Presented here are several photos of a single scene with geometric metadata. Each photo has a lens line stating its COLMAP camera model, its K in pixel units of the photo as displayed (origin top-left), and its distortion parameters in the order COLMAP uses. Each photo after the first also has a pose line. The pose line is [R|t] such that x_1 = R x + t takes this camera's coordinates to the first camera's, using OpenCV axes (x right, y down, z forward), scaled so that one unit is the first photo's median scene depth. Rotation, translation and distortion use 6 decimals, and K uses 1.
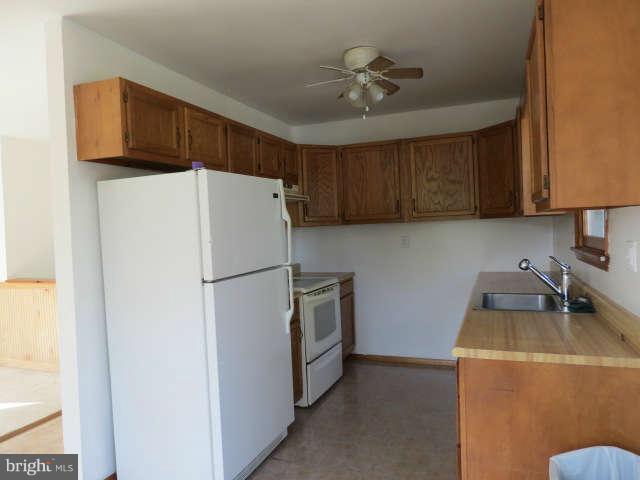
lens RADIAL K [[457.7, 0, 320.0], [0, 457.7, 240.0], [0, 0, 1]] dist [-0.004848, -0.001703]
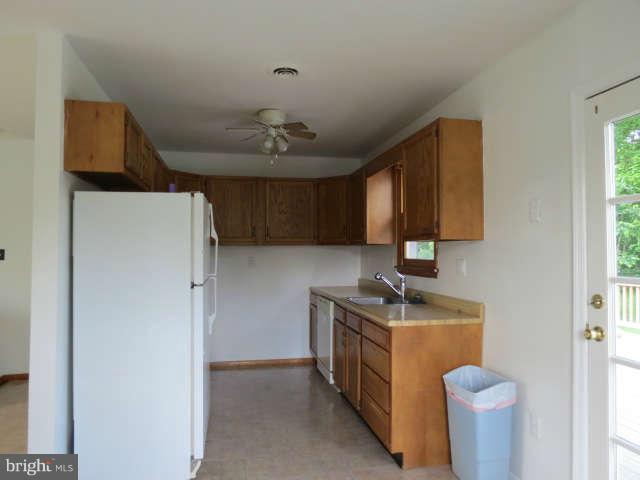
lens RADIAL K [[457.7, 0, 320.0], [0, 457.7, 240.0], [0, 0, 1]] dist [-0.004848, -0.001703]
pose [[0.846990, 0.051917, 0.529068, -0.476931], [-0.019574, 0.997591, -0.066557, 0.036040], [-0.531248, 0.046018, 0.845965, -0.159941]]
